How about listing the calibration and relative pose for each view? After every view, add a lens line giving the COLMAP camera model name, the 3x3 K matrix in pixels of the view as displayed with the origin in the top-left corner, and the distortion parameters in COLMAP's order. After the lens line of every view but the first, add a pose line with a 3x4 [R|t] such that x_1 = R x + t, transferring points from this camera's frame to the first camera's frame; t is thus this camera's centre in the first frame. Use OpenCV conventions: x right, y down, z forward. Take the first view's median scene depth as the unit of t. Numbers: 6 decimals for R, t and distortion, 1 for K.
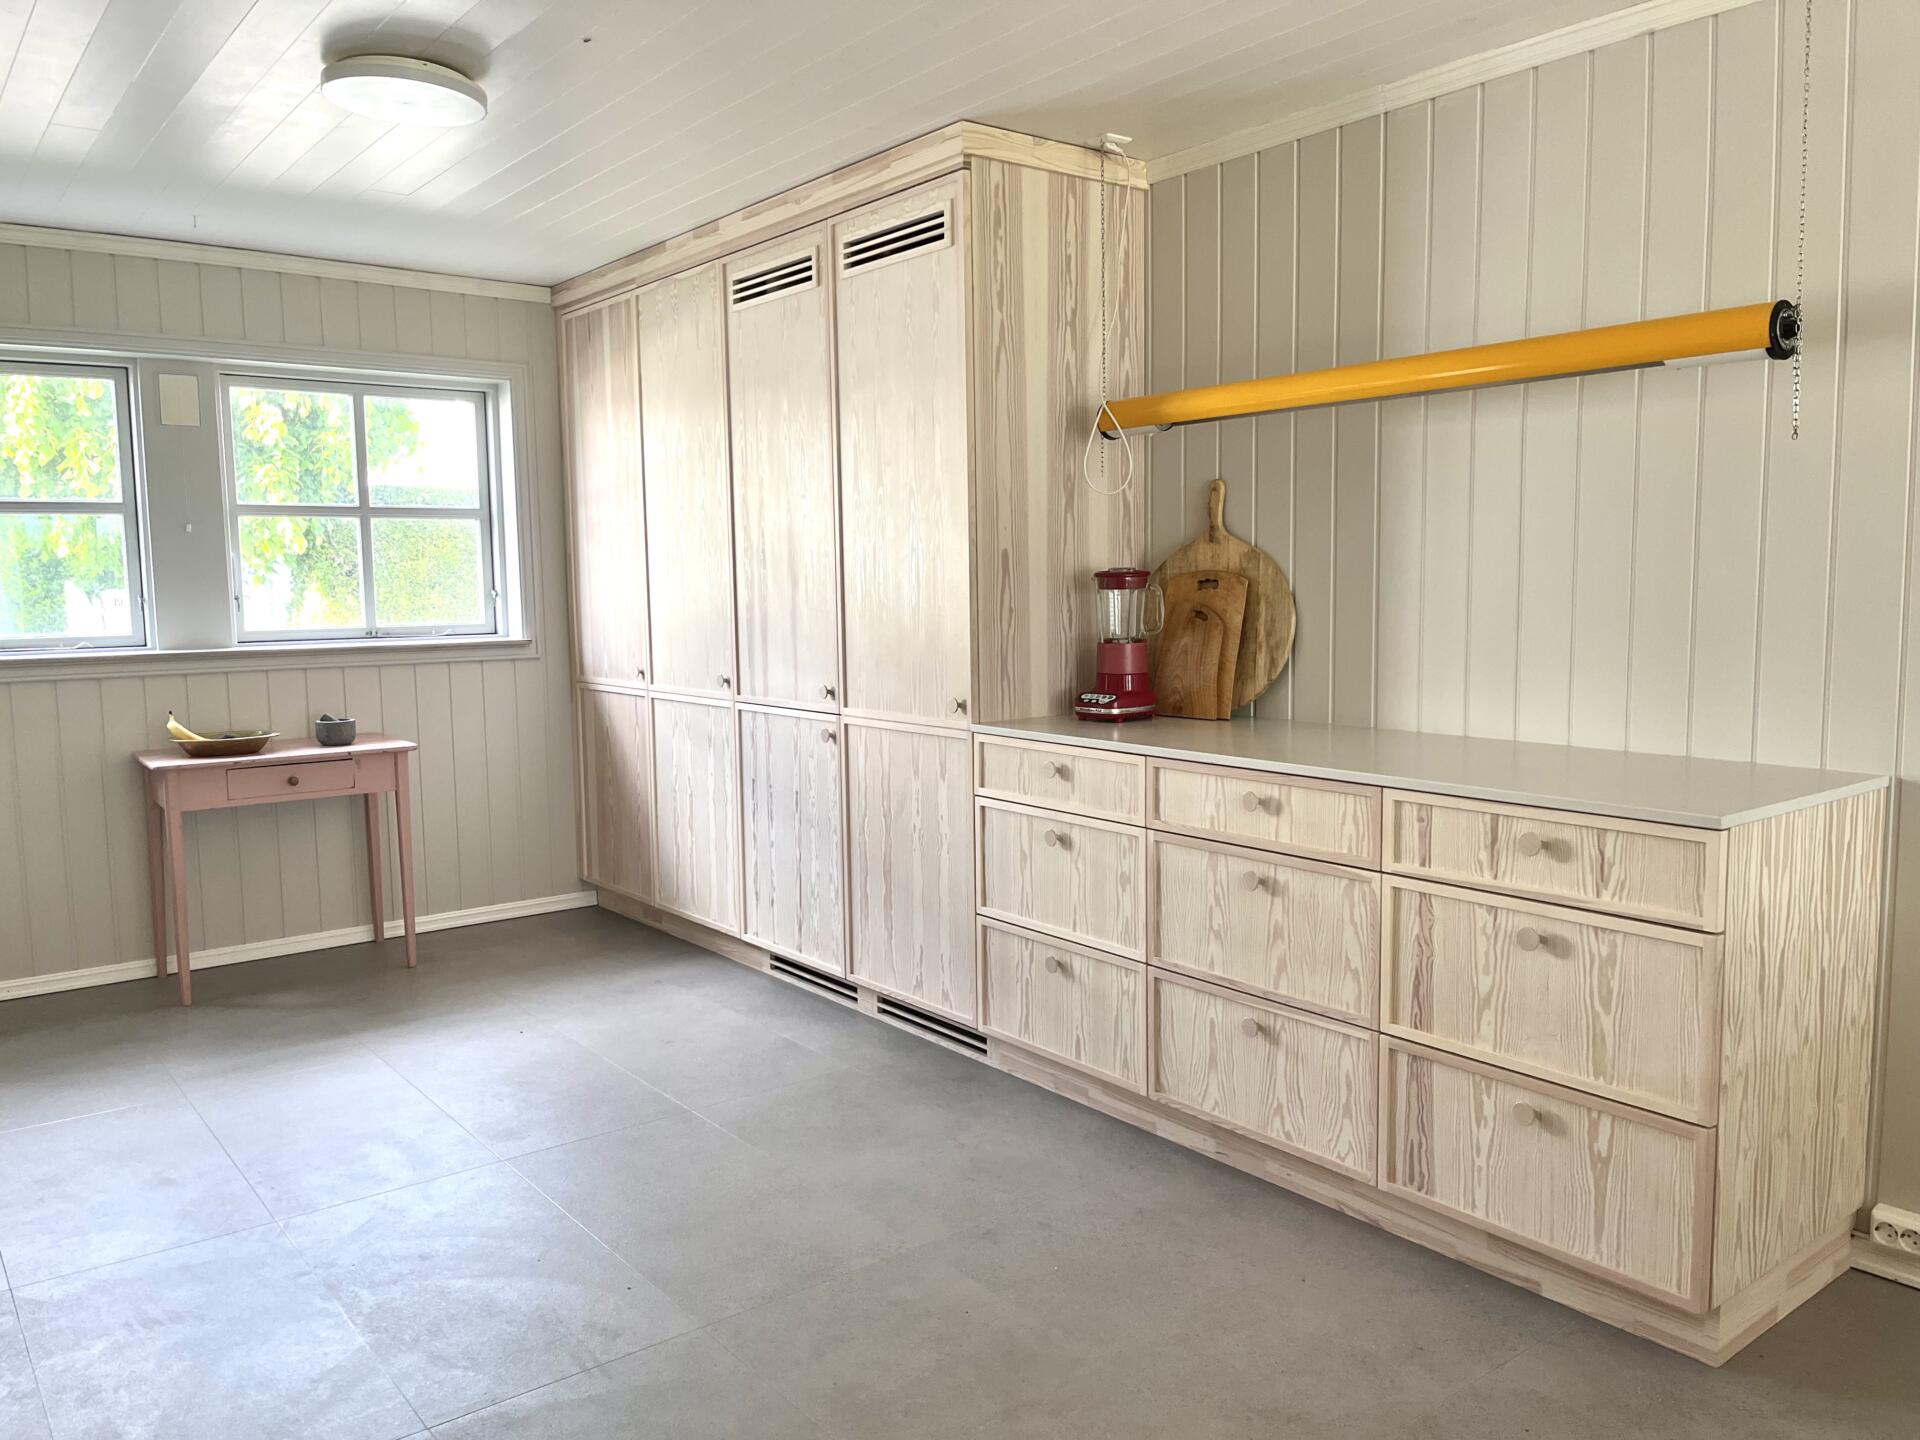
lens RADIAL K [[1442.5, 0, 960.0], [0, 1442.5, 720.0], [0, 0, 1]] dist [0.027283, -0.000640]
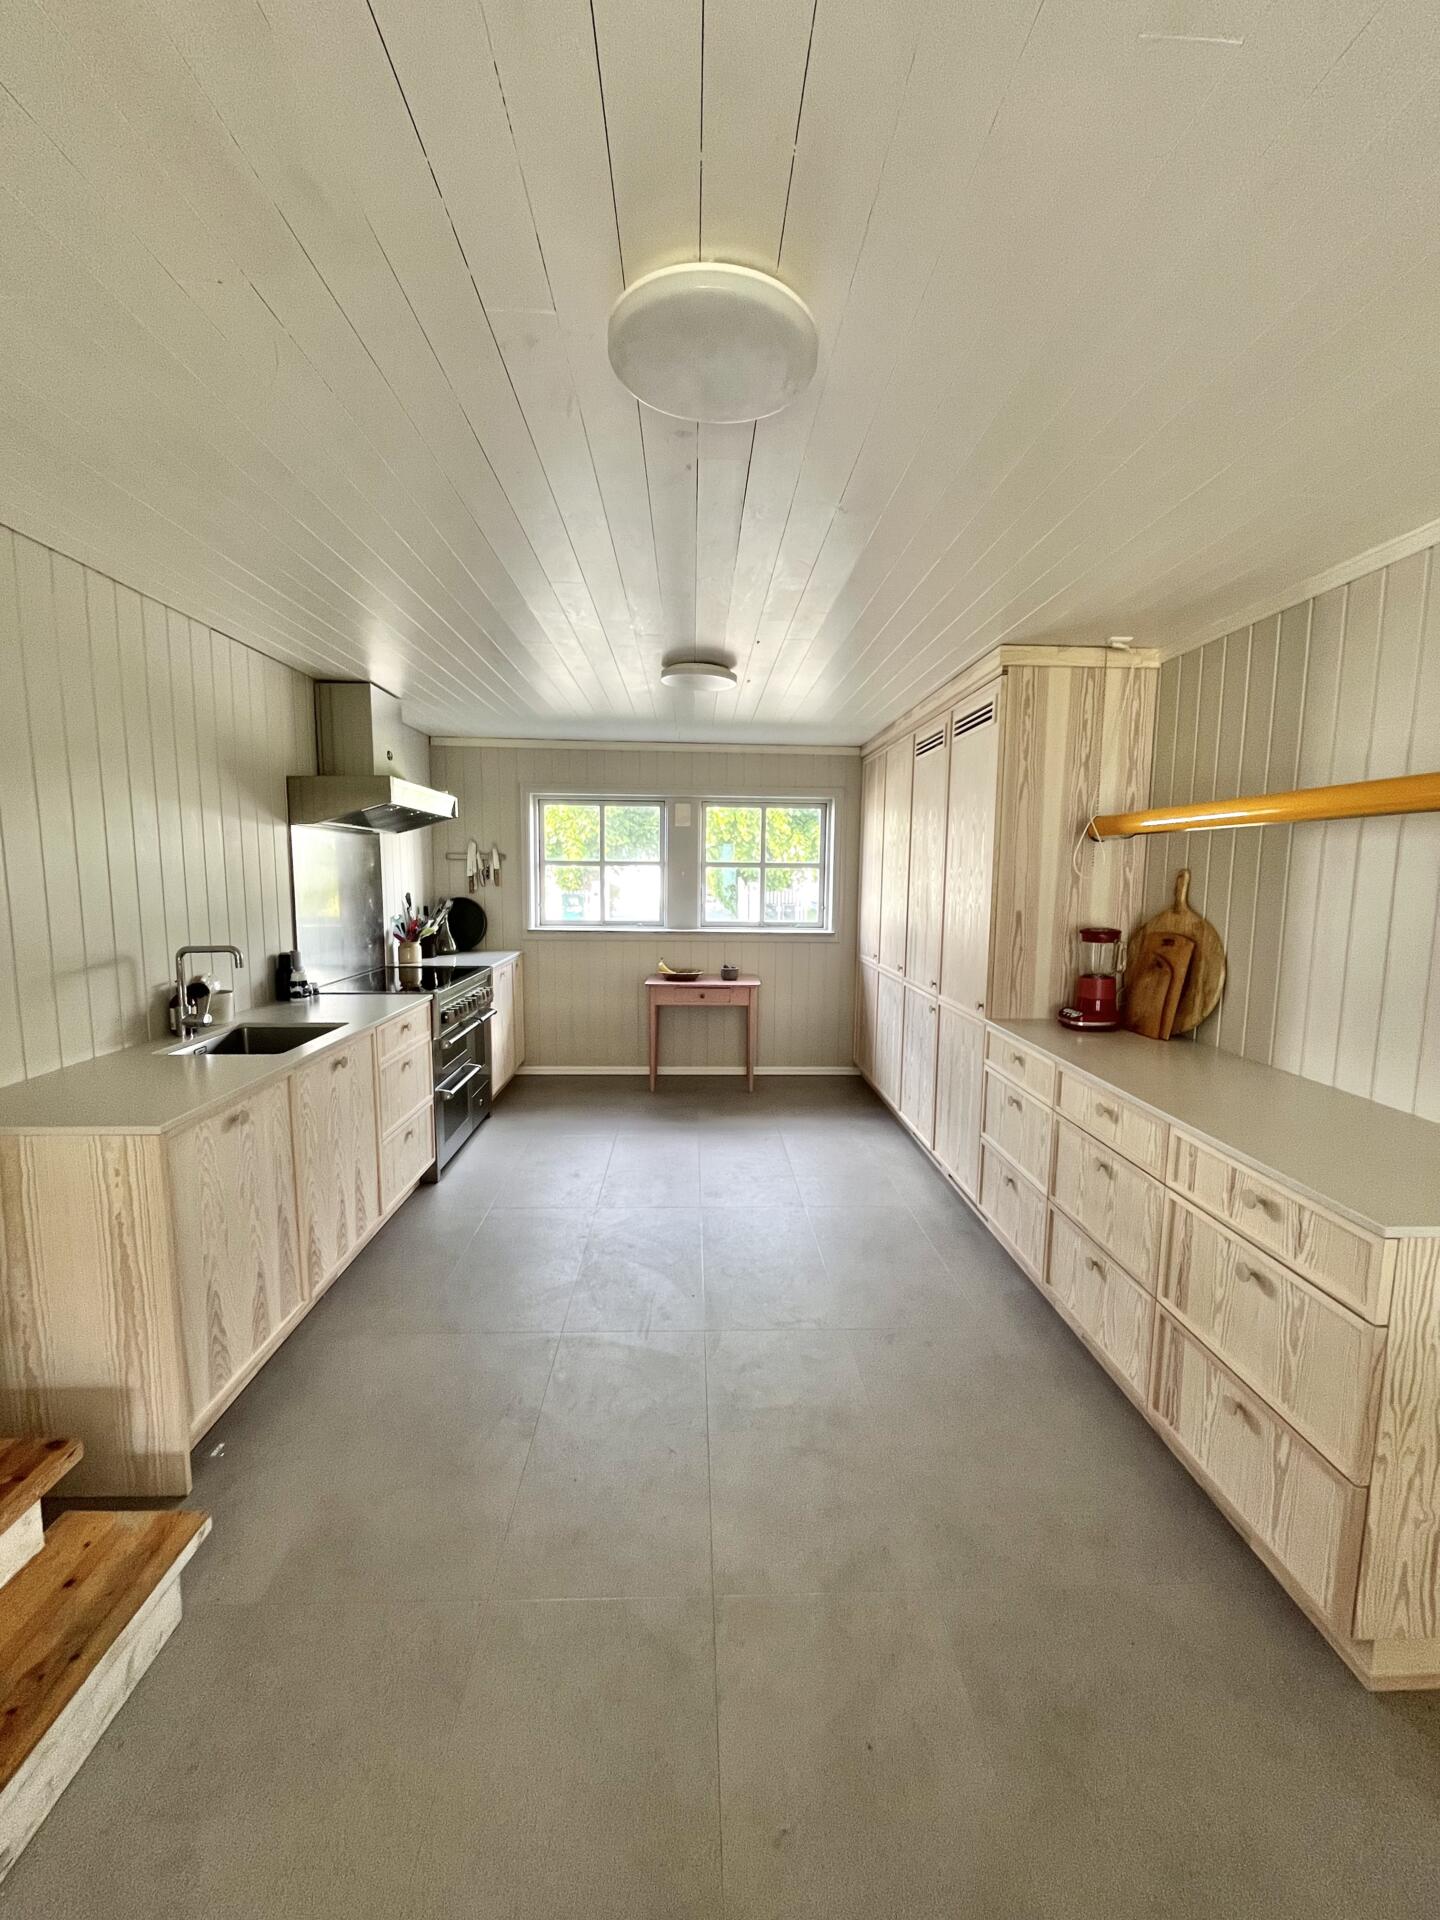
lens RADIAL K [[771.5, 0, 720.0], [0, 771.5, 960.0], [0, 0, 1]] dist [0.000109, 0.000042]
pose [[0.811452, 0.089940, -0.577457, 0.258132], [-0.081678, 0.995842, 0.040329, -0.072881], [0.578683, 0.014441, 0.815425, 0.124352]]
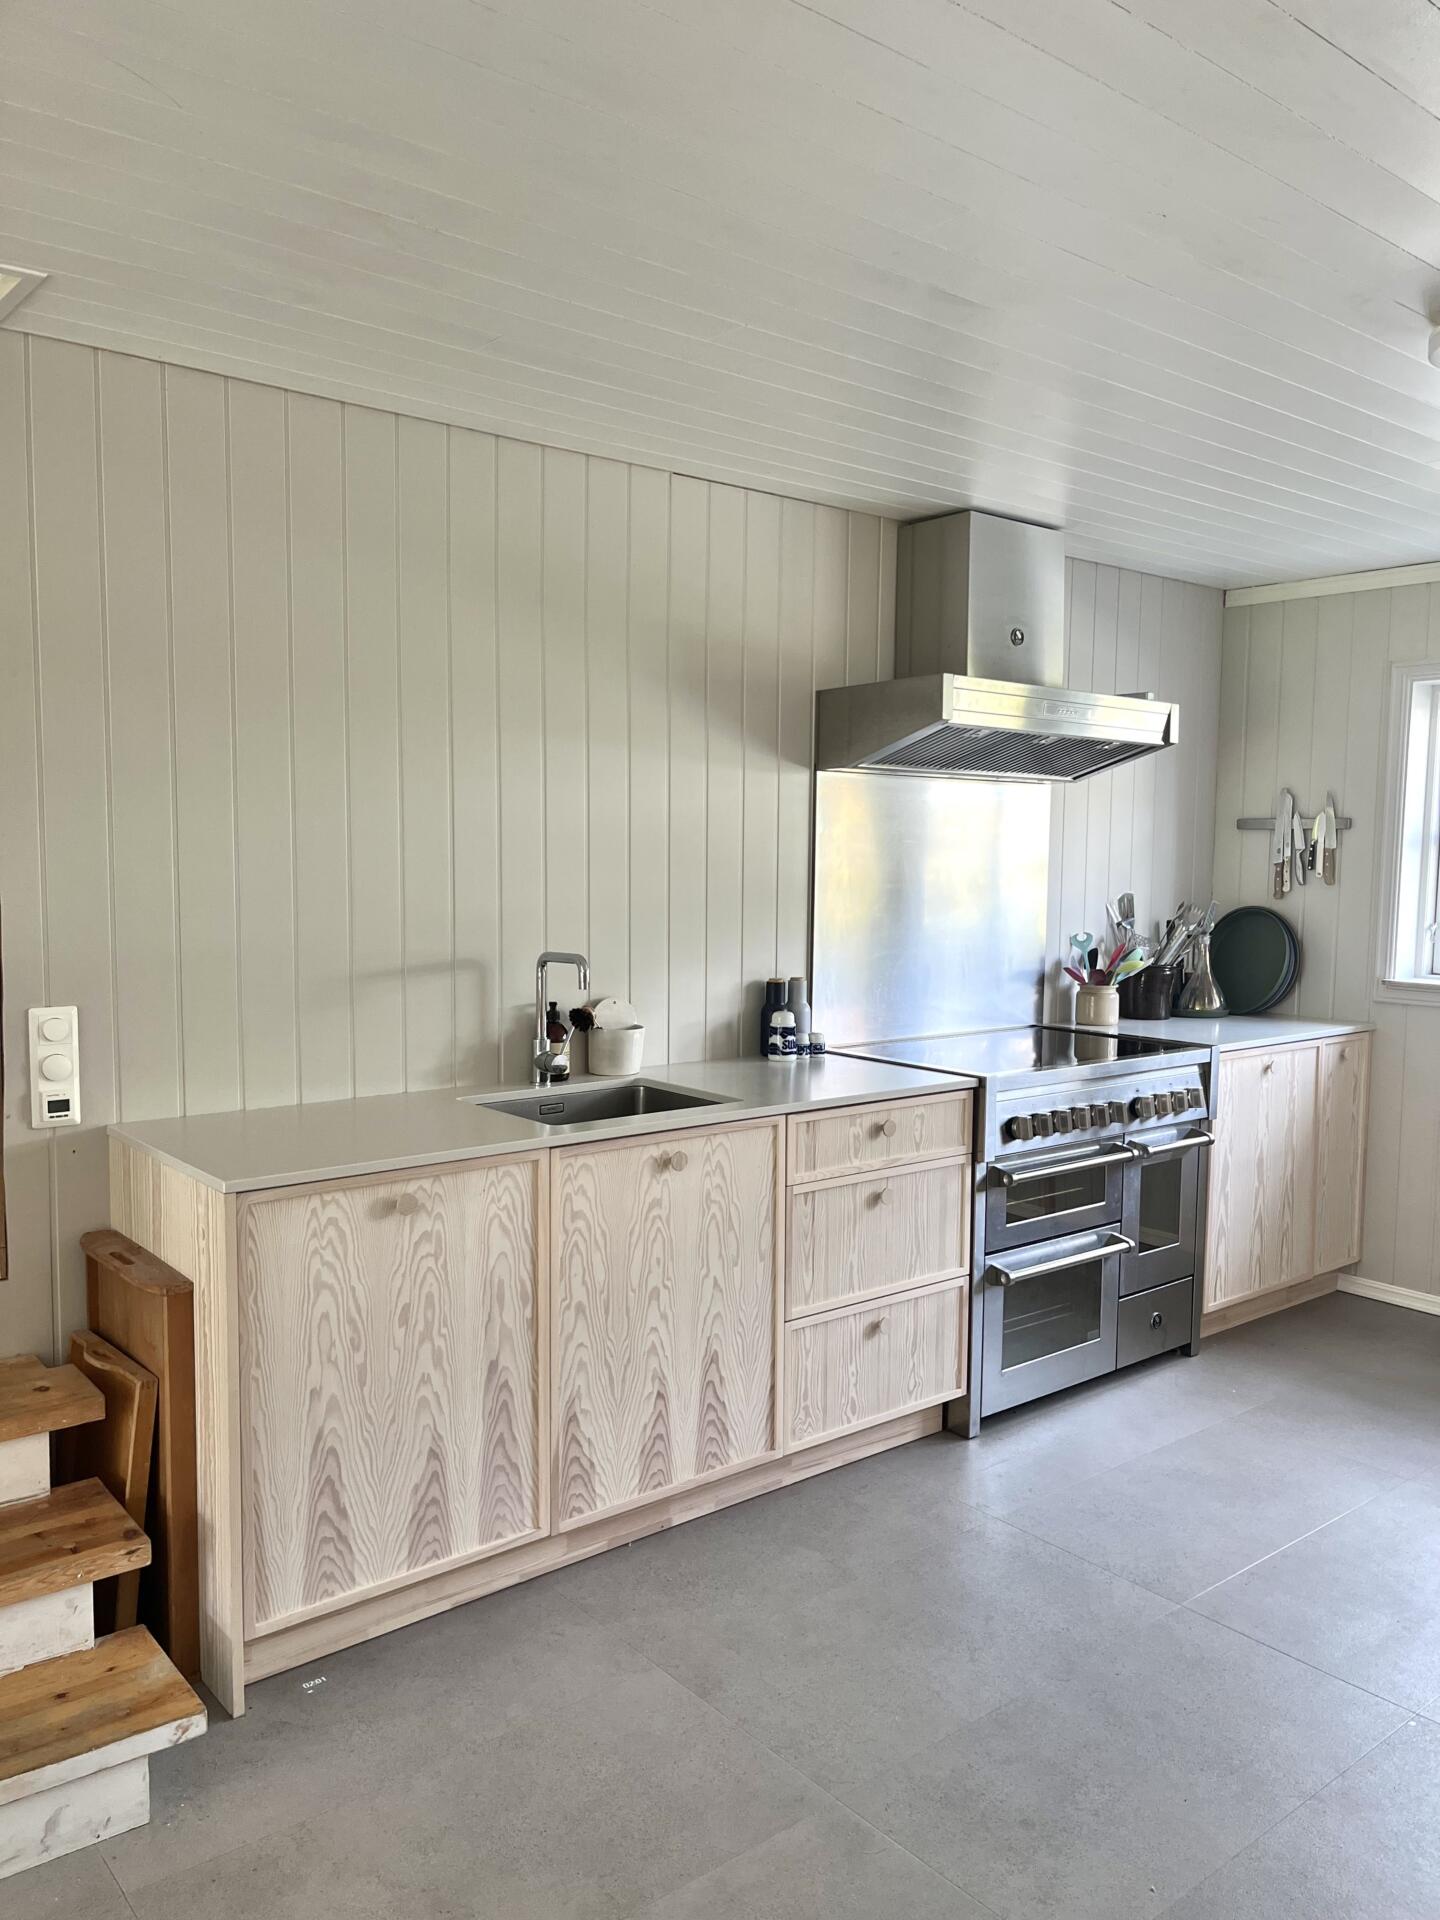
lens RADIAL K [[1443.5, 0, 723.2], [0, 1443.5, 976.3], [0, 0, 1]] dist [0.007733, -0.000417]
pose [[0.034768, 0.100000, -0.994380, 0.340443], [-0.114887, 0.988785, 0.095421, -0.097666], [0.992770, 0.110924, 0.045867, 0.459488]]
